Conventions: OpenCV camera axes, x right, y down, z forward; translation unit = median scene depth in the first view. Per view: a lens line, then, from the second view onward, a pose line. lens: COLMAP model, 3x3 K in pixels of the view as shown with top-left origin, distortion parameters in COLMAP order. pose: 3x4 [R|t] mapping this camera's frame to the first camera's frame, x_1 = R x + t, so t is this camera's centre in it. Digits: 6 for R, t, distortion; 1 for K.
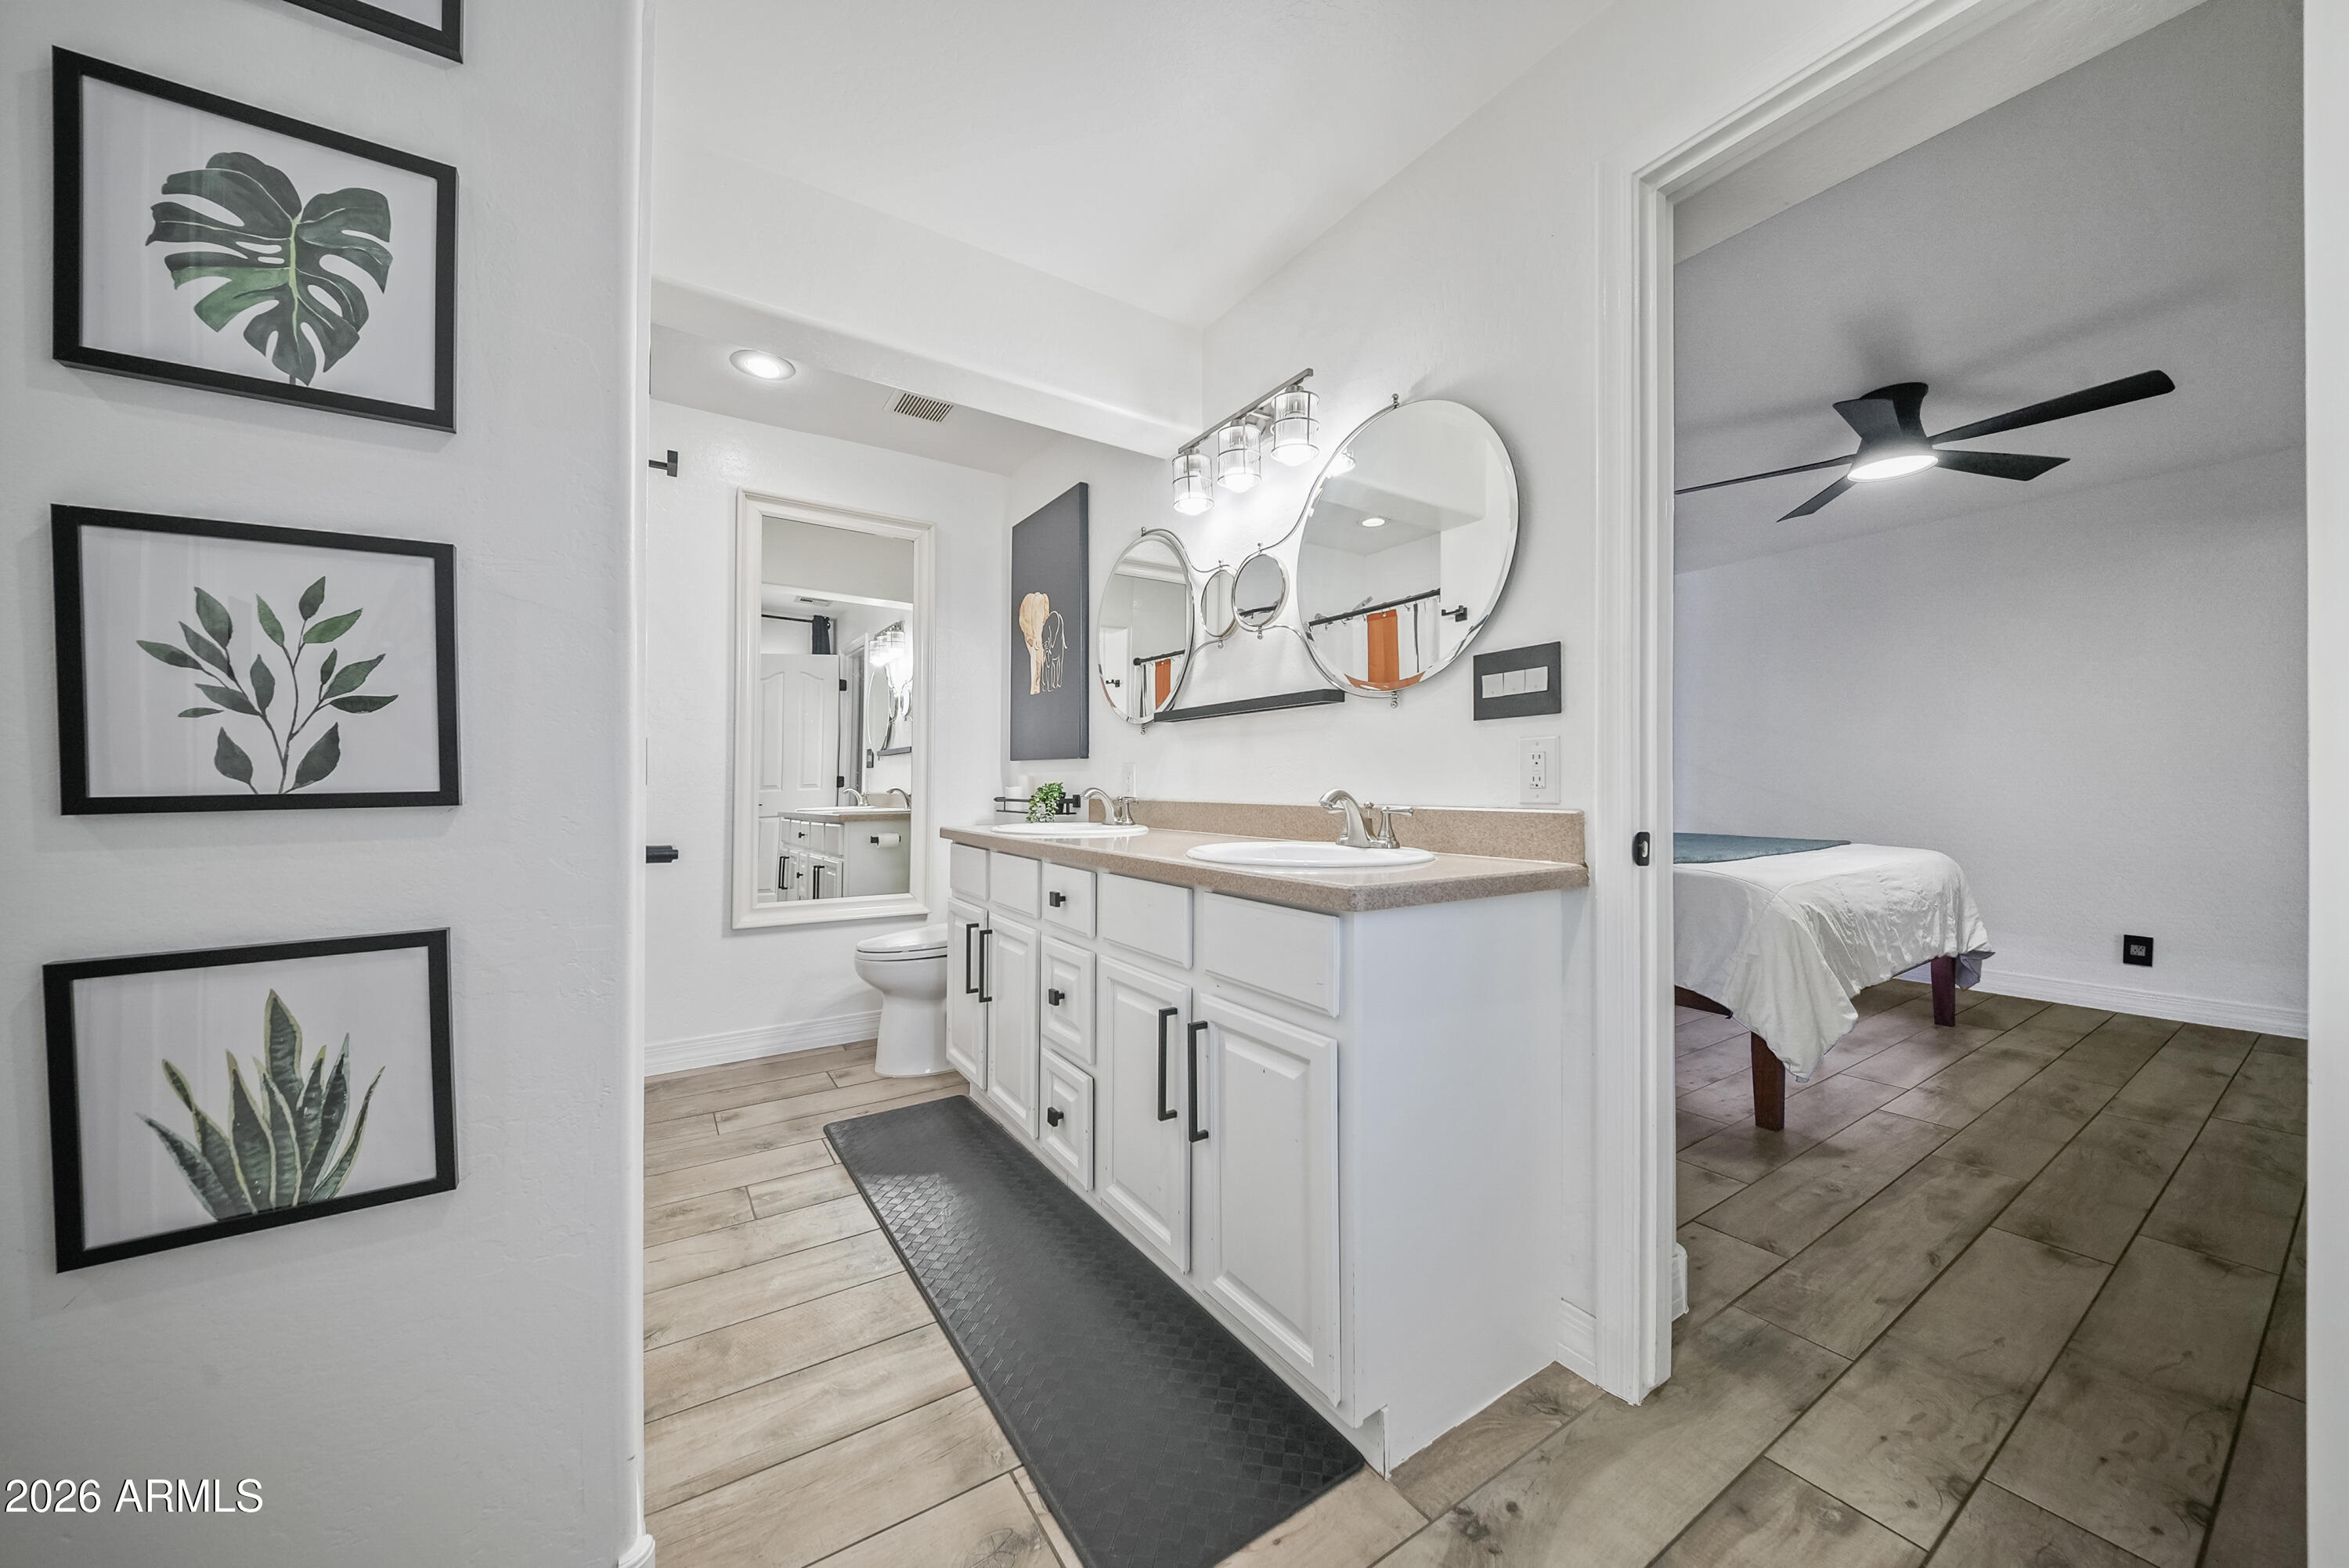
lens RADIAL K [[782.2, 0, 1175.1], [0, 782.2, 789.1], [0, 0, 1]] dist [-0.004756, -0.000508]
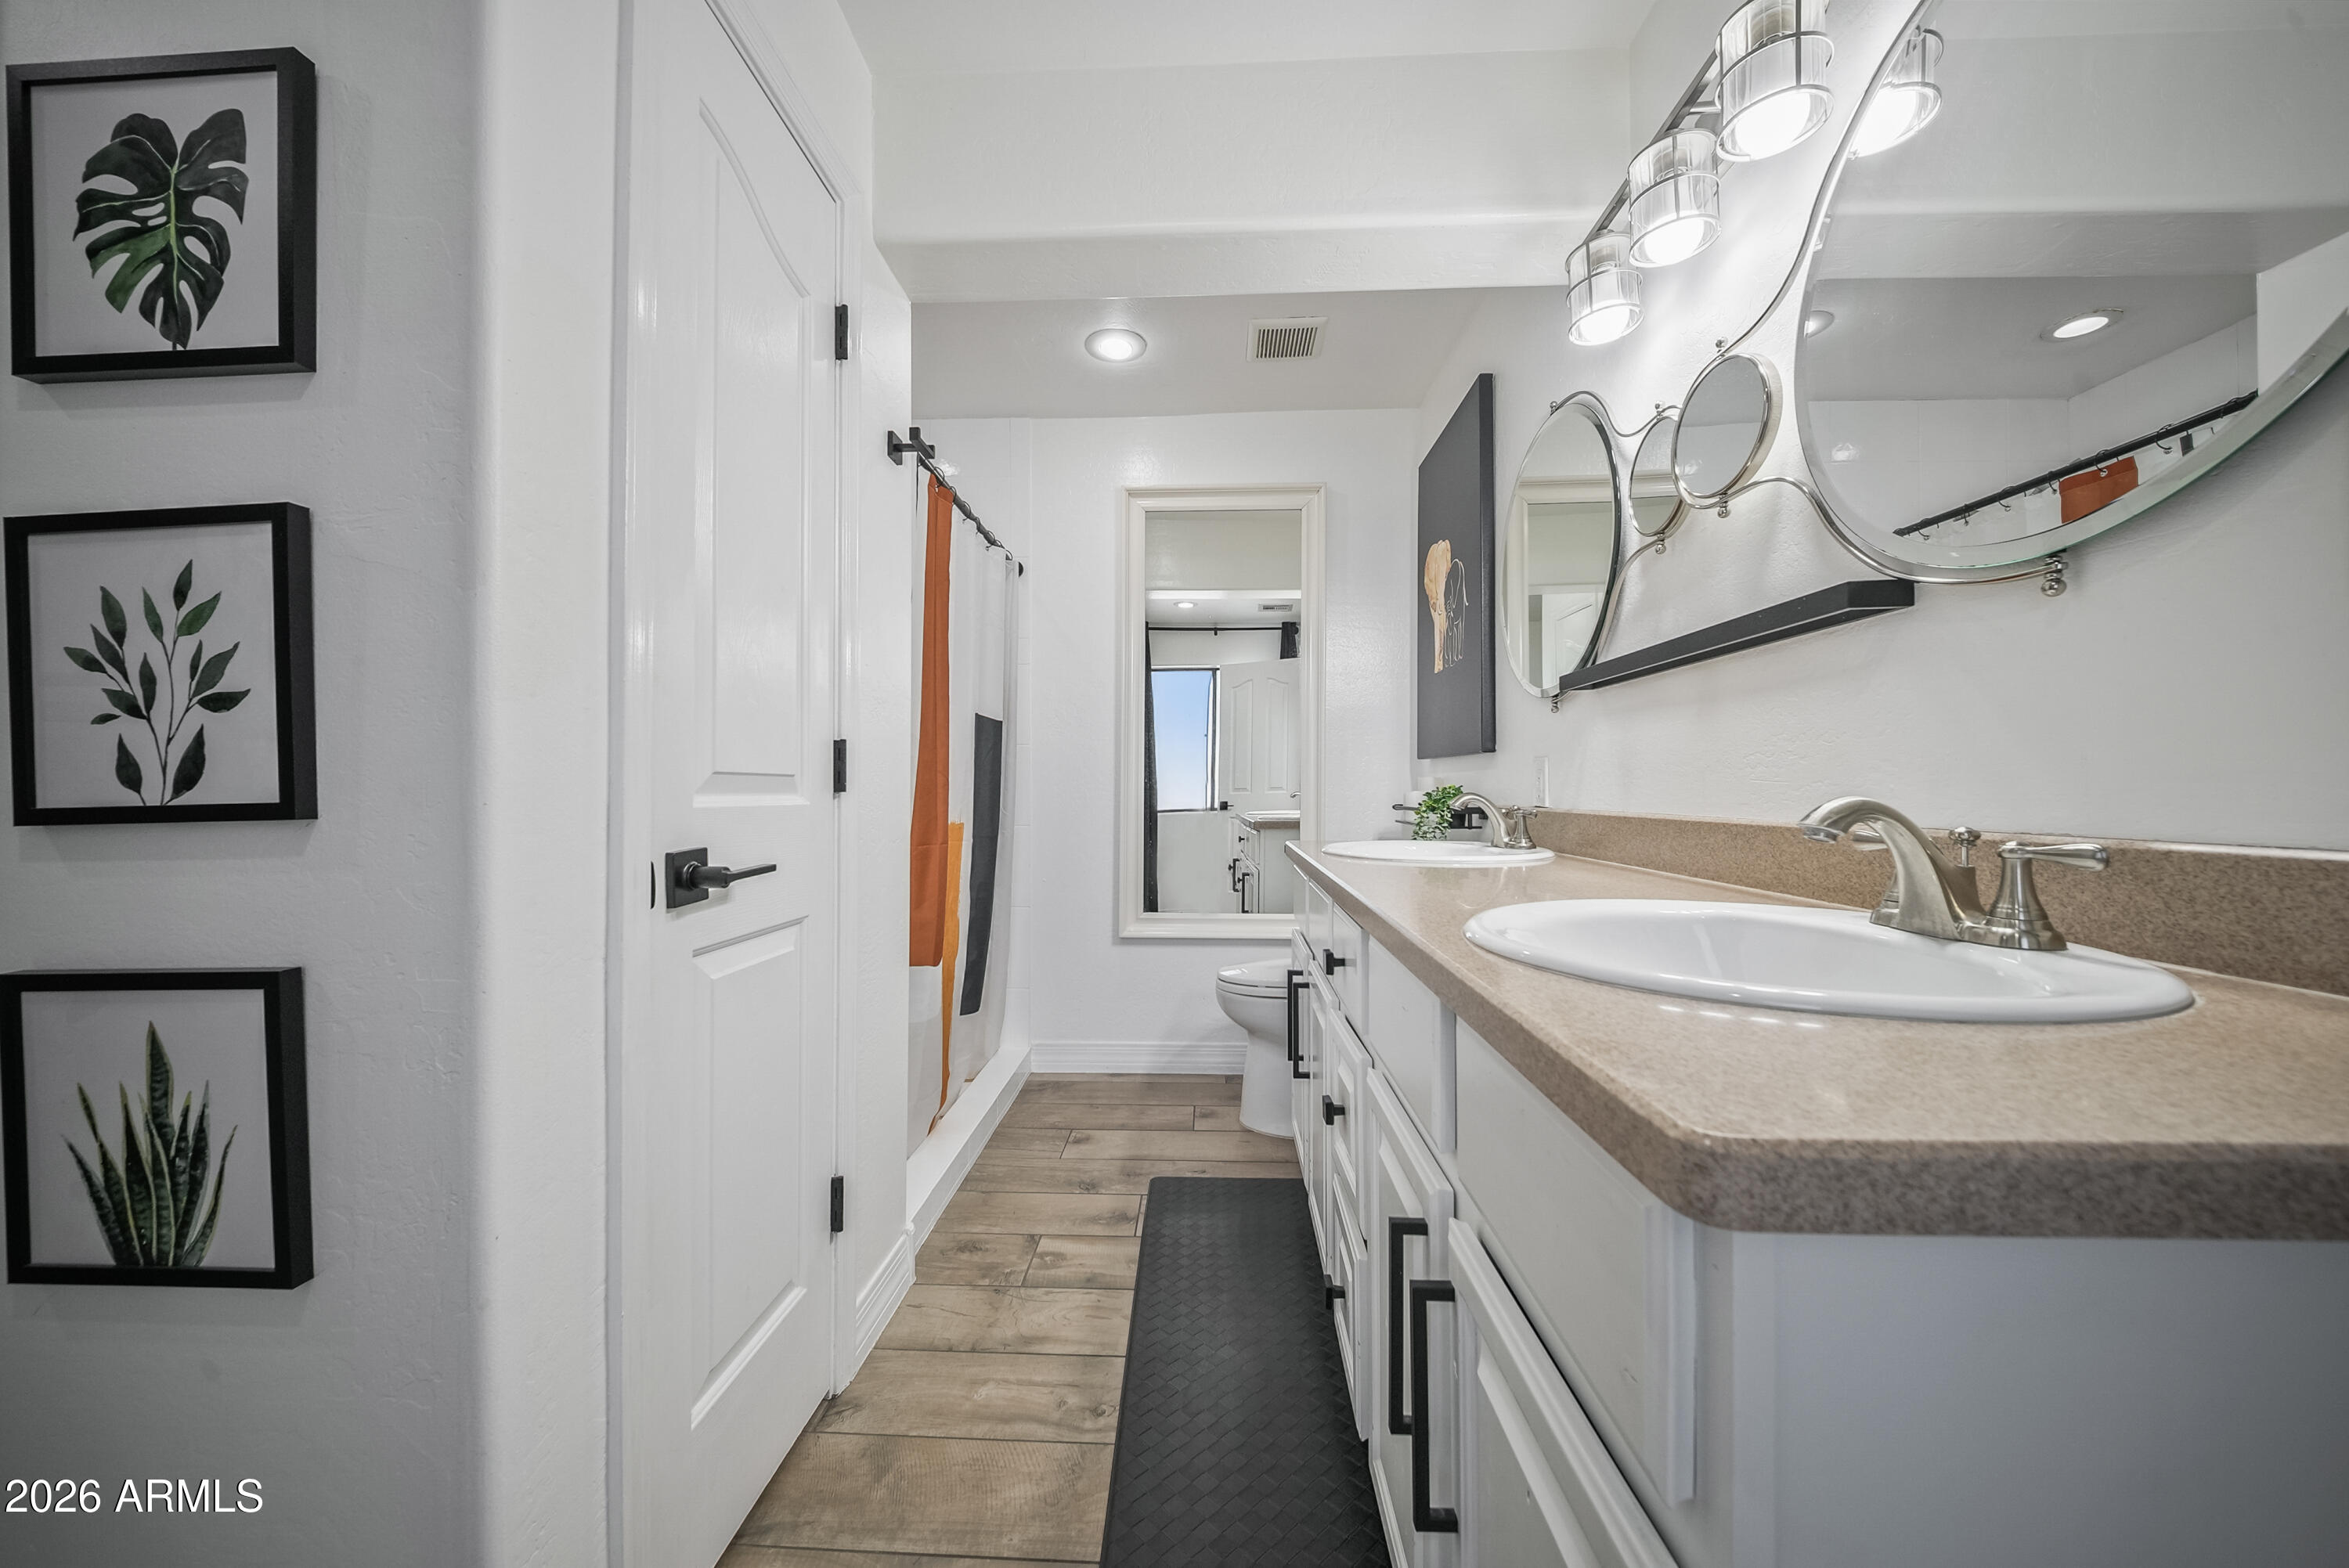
lens RADIAL K [[782.2, 0, 1218.4], [0, 782.2, 787.6], [0, 0, 1]] dist [-0.004756, -0.000508]
pose [[0.814982, -0.006114, -0.579454, 0.170093], [0.002132, 0.999969, -0.007553, -0.002226], [0.579483, 0.004920, 0.814970, 0.447181]]
